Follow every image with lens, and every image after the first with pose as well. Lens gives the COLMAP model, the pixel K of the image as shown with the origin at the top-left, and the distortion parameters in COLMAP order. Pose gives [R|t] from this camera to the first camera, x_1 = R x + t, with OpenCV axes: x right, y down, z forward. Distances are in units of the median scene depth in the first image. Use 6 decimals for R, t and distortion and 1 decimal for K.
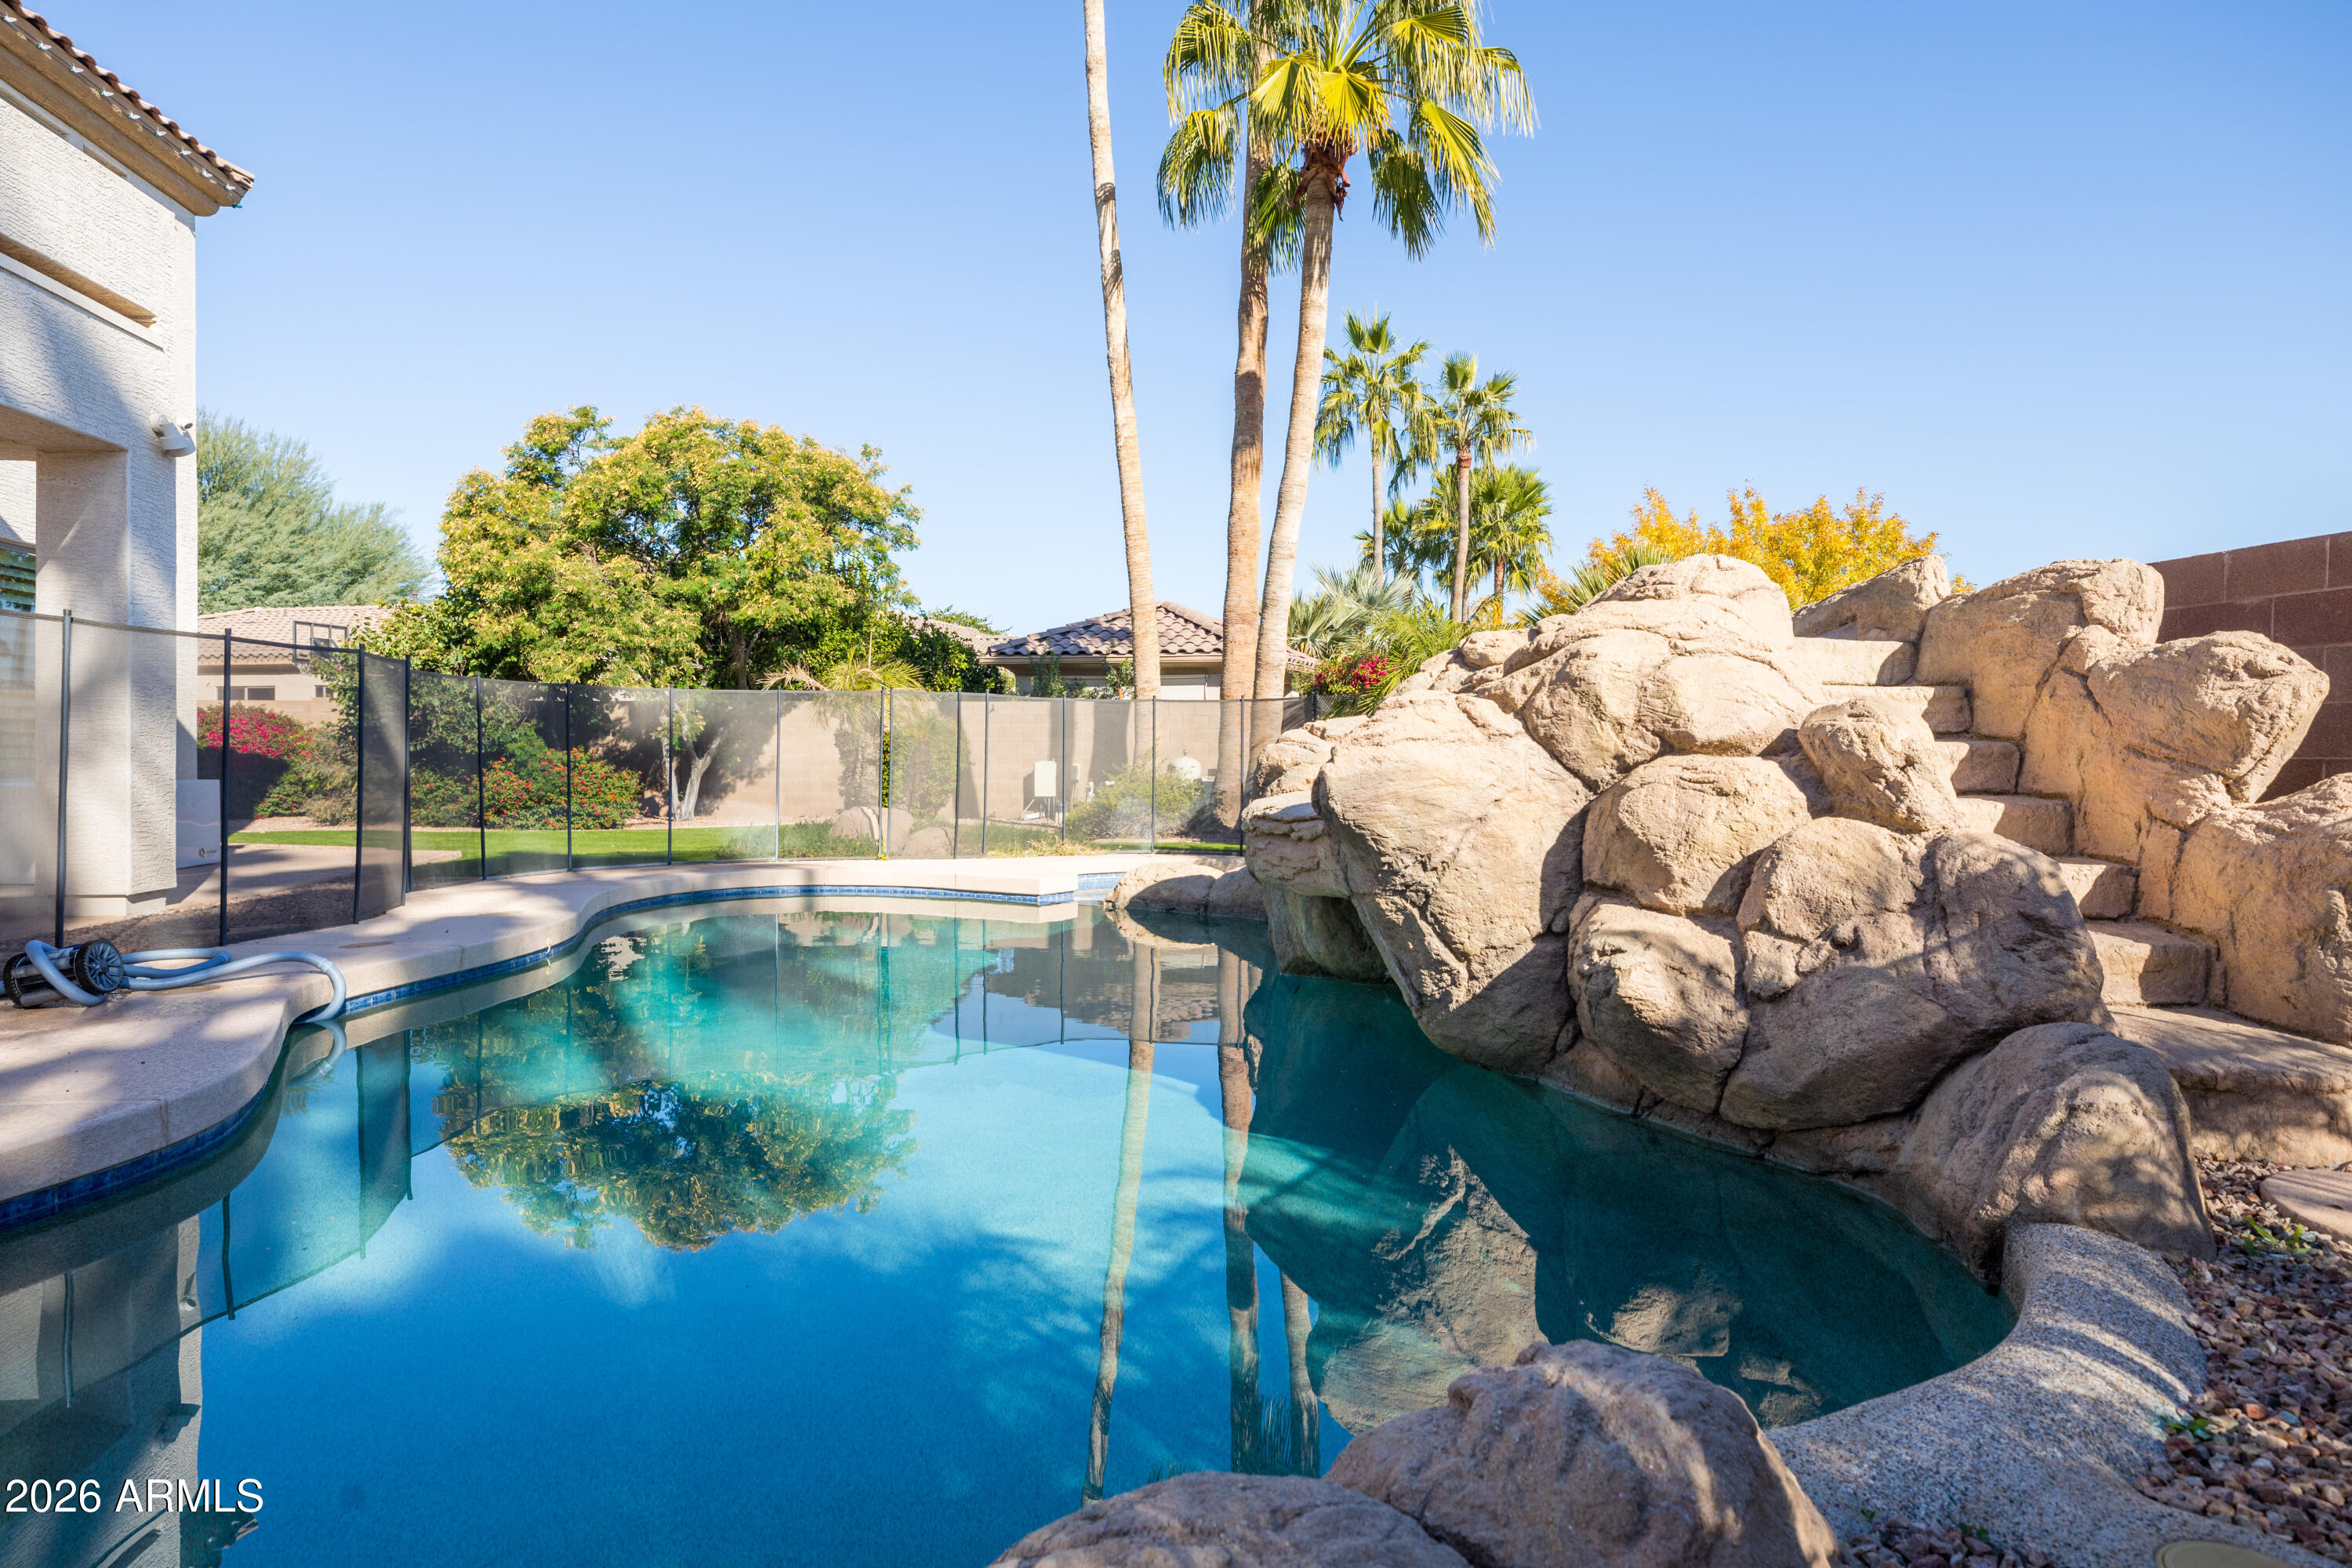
lens RADIAL K [[1386.0, 0, 1176.0], [0, 1386.0, 784.0], [0, 0, 1]] dist [-0.002499, -0.000339]
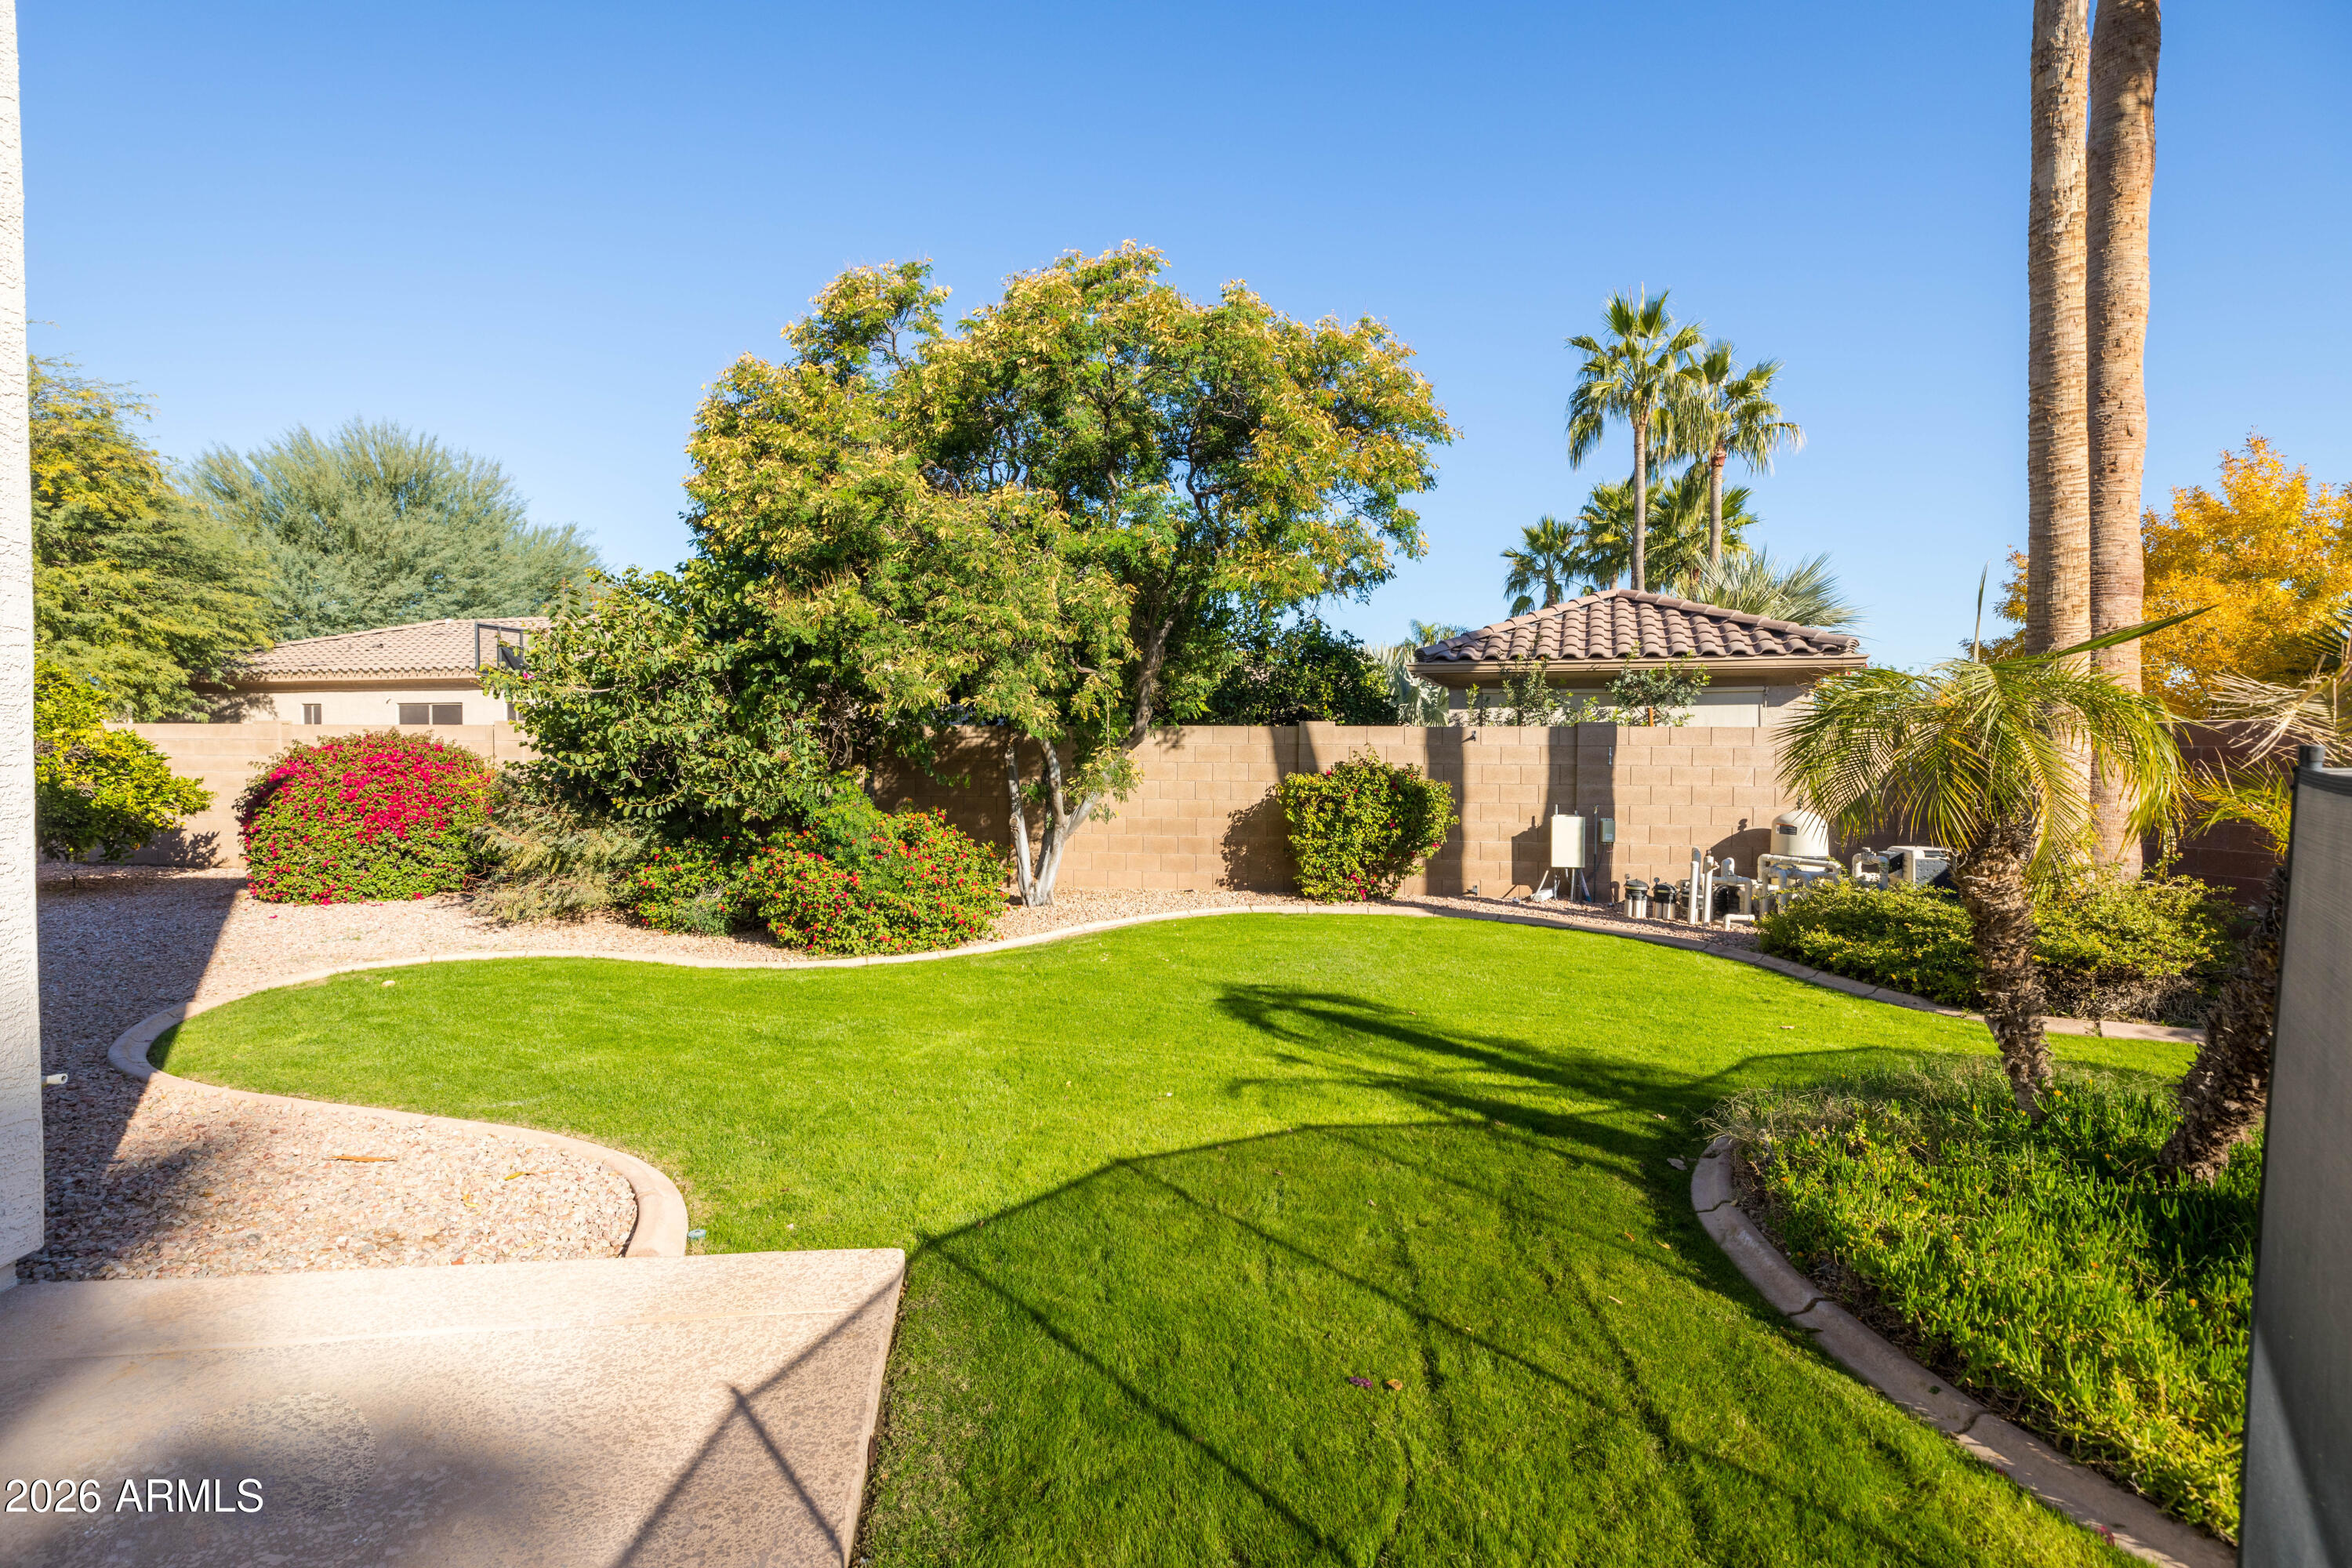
lens RADIAL K [[1094.1, 0, 1176.0], [0, 1094.1, 784.0], [0, 0, 1]] dist [0.000189, -0.000145]
pose [[0.999899, -0.001016, -0.014189, -0.303997], [0.001151, 0.999954, 0.009548, -0.040474], [0.014179, -0.009563, 0.999854, 0.507797]]
